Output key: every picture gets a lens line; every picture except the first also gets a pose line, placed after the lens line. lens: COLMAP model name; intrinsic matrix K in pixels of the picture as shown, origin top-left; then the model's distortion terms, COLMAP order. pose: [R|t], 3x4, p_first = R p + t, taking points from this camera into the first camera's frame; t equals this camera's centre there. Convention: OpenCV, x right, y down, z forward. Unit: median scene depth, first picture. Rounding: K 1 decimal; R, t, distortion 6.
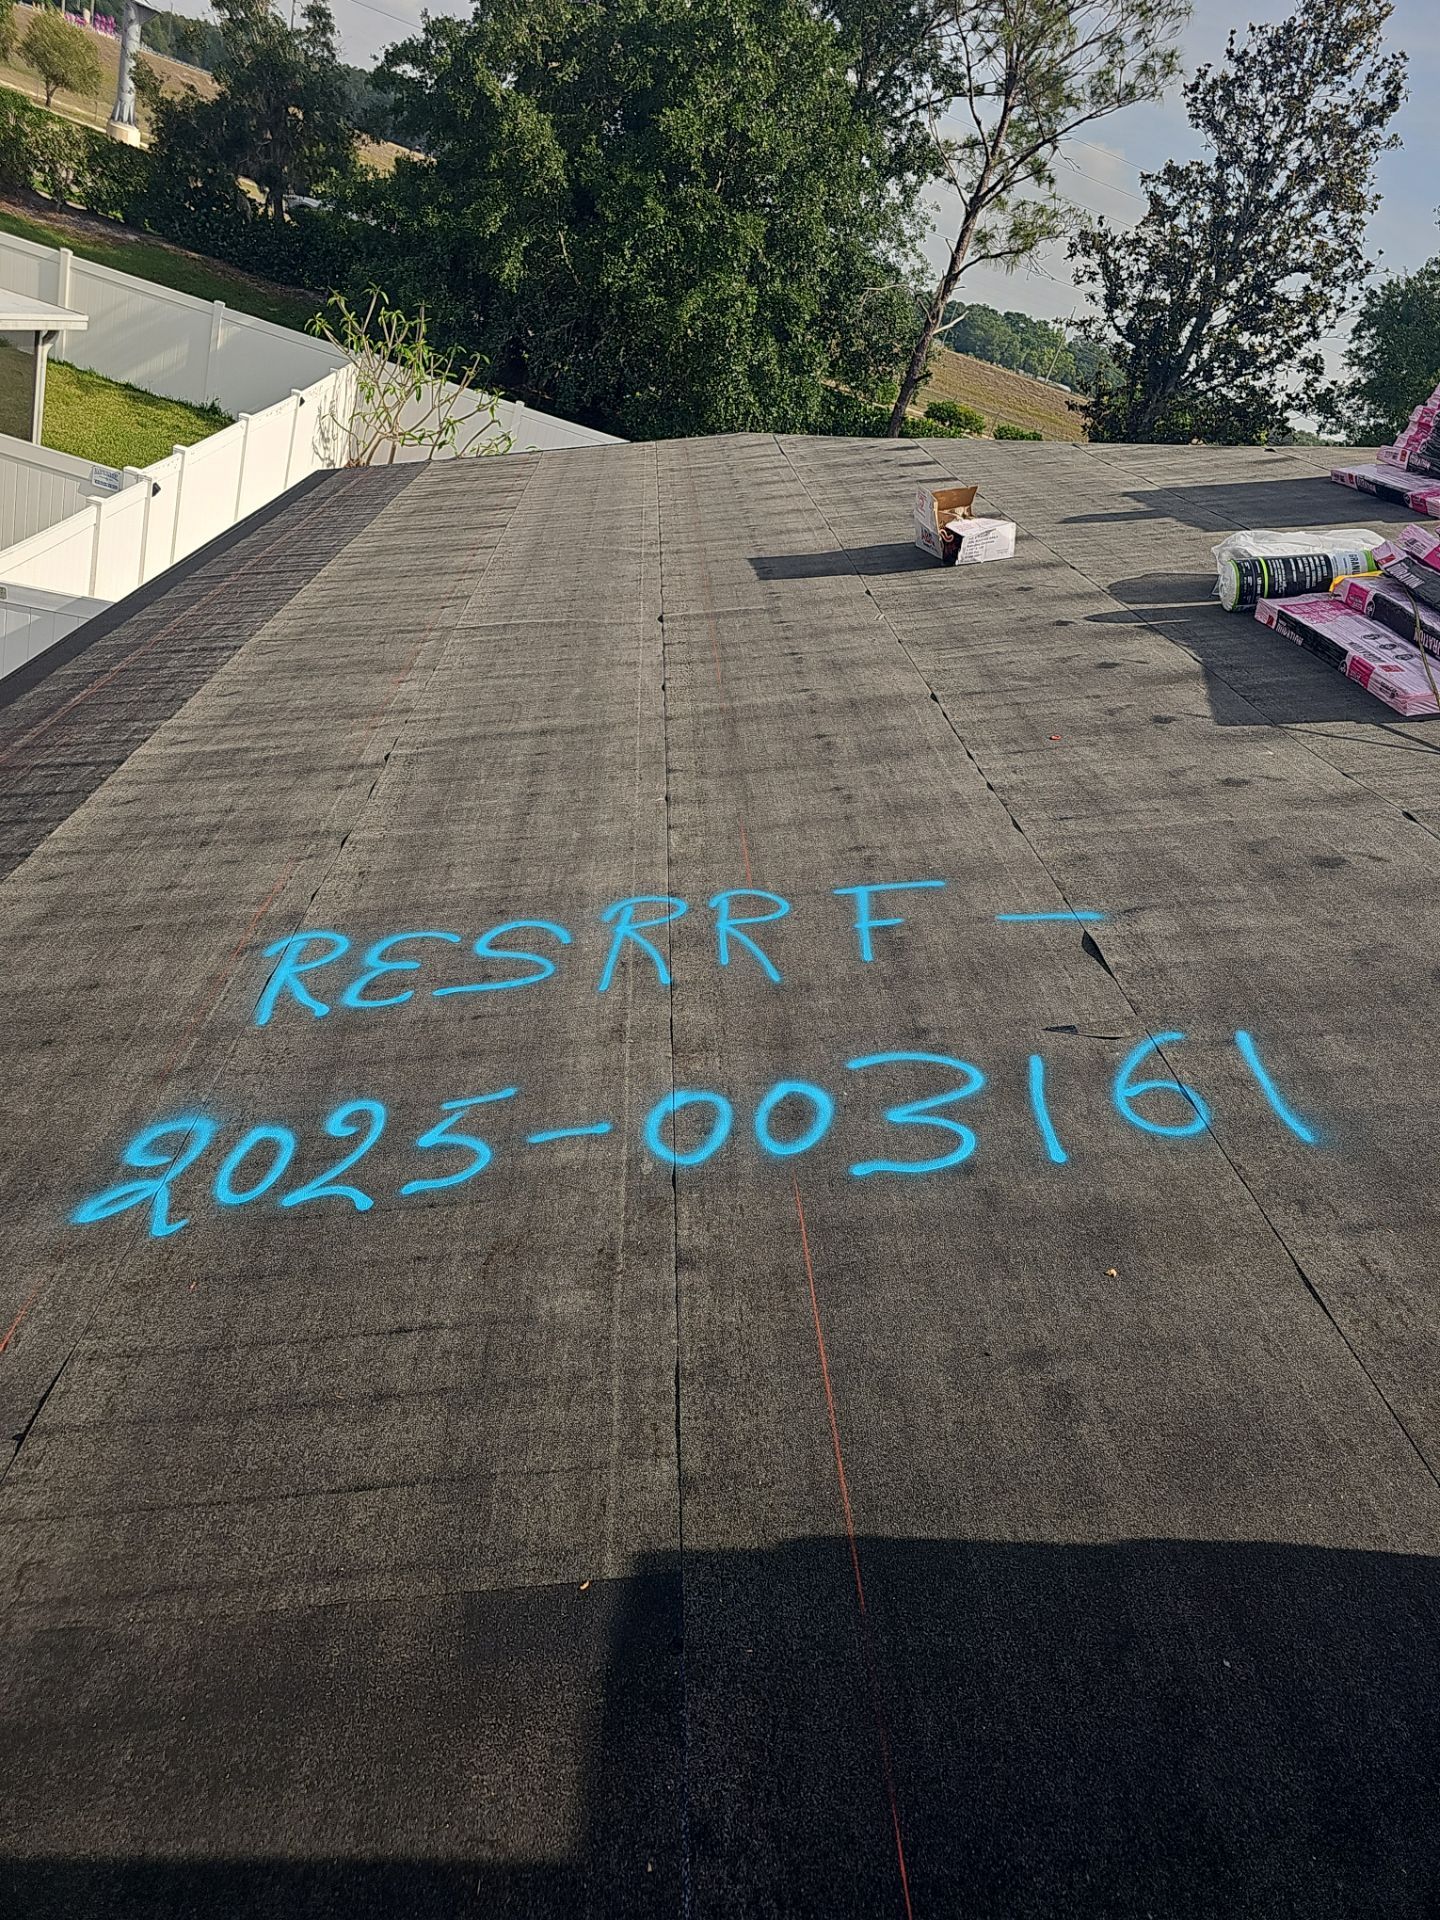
lens RADIAL K [[1198.6, 0, 754.8], [0, 1198.6, 962.1], [0, 0, 1]] dist [0.029405, -0.017039]
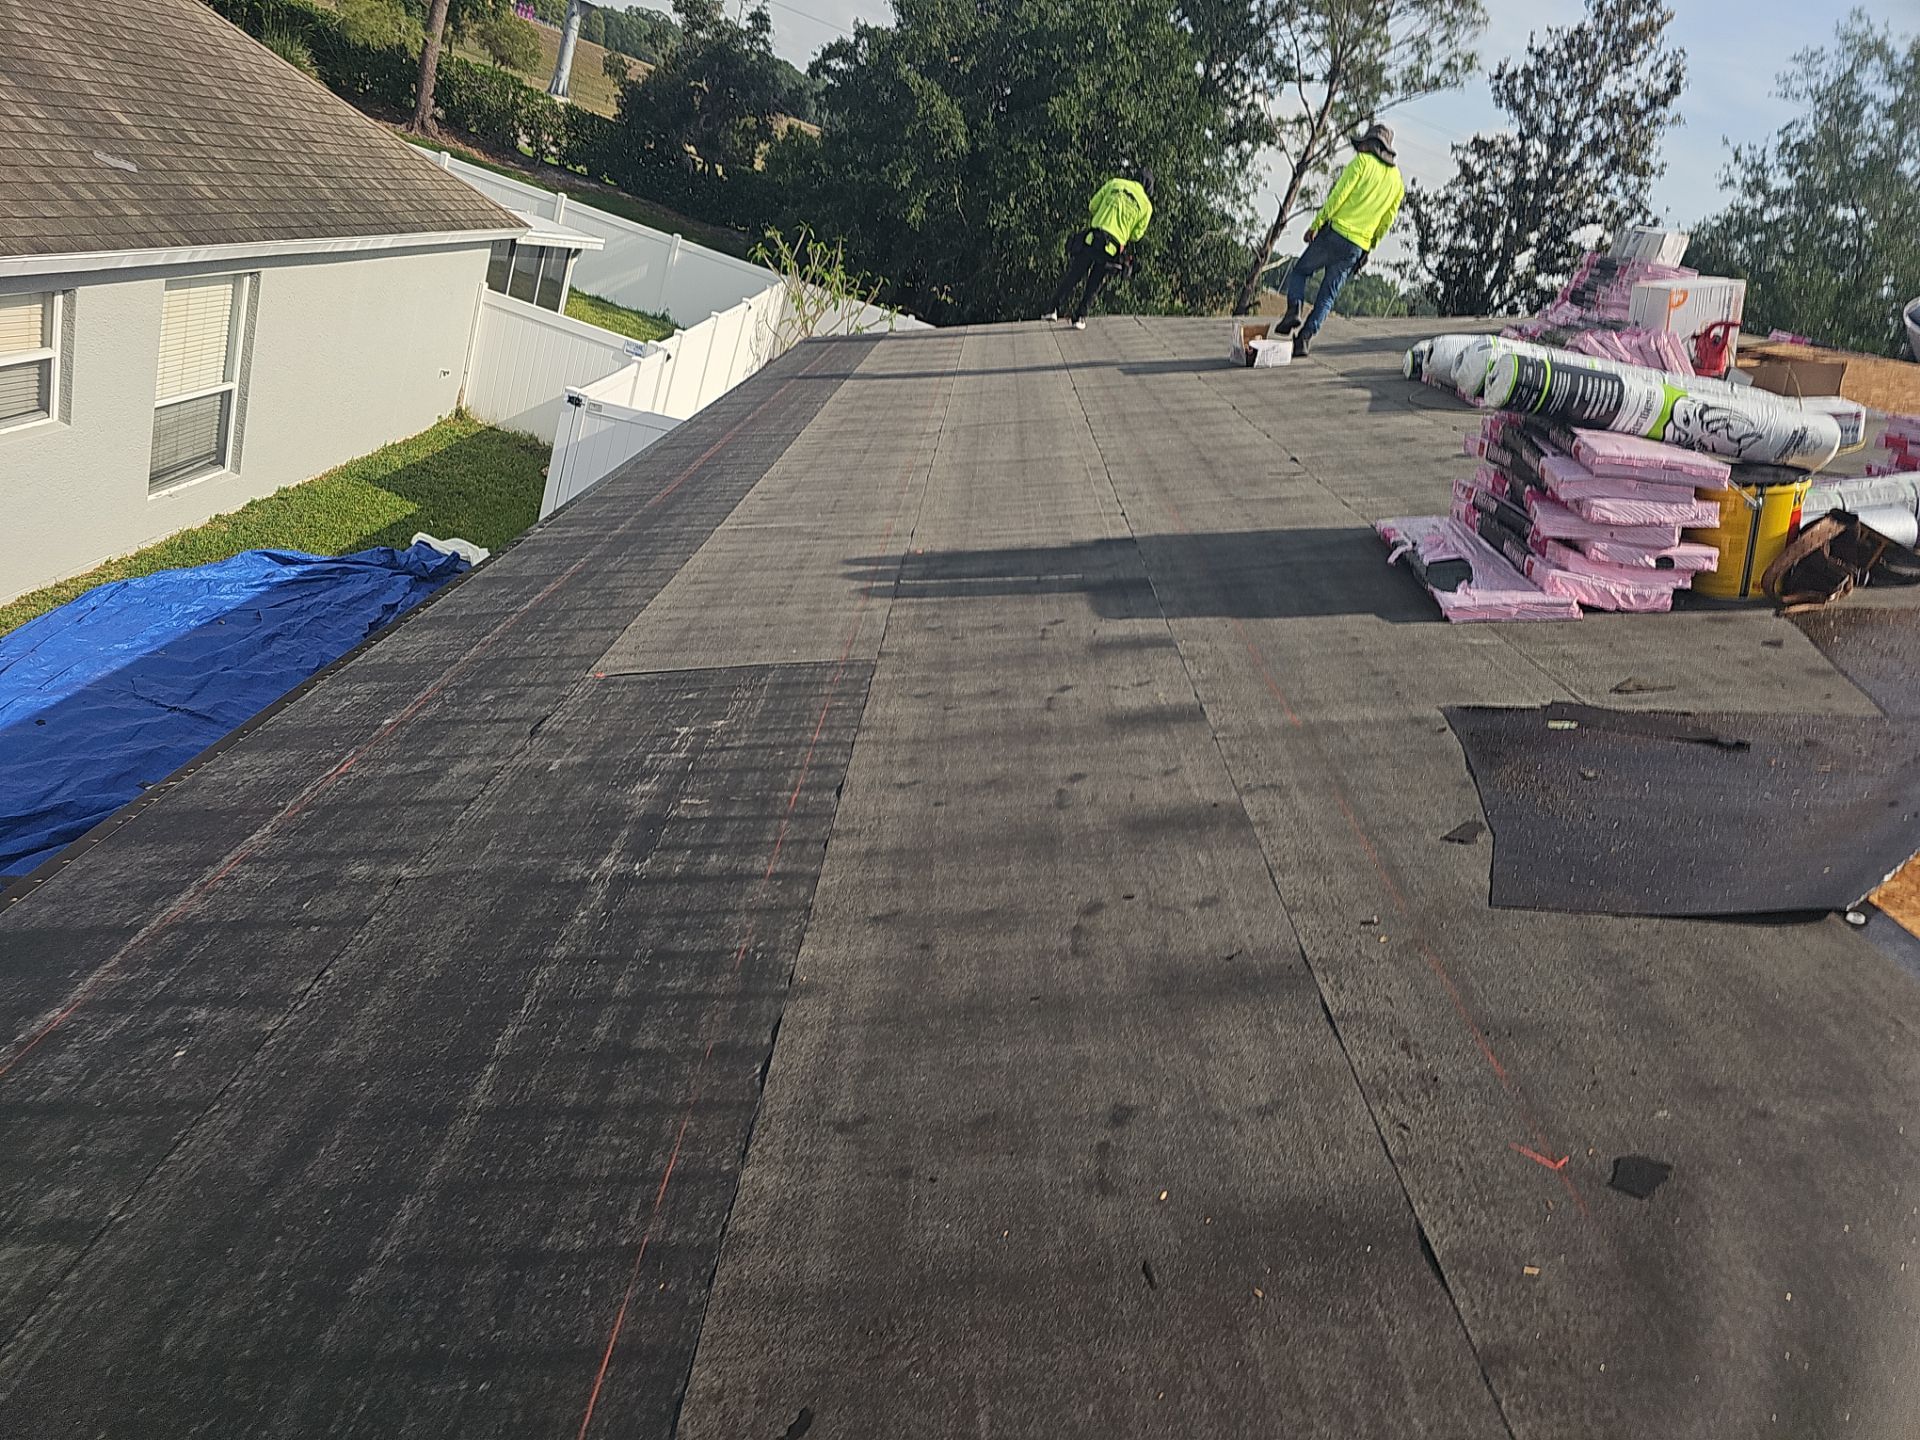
lens RADIAL K [[1250.8, 0, 951.4], [0, 1250.8, 724.2], [0, 0, 1]] dist [0.047357, -0.037848]
pose [[0.994365, 0.052141, -0.092300, -0.014446], [-0.064744, 0.988132, -0.139296, 0.099120], [0.083942, 0.144487, 0.985940, -0.157540]]
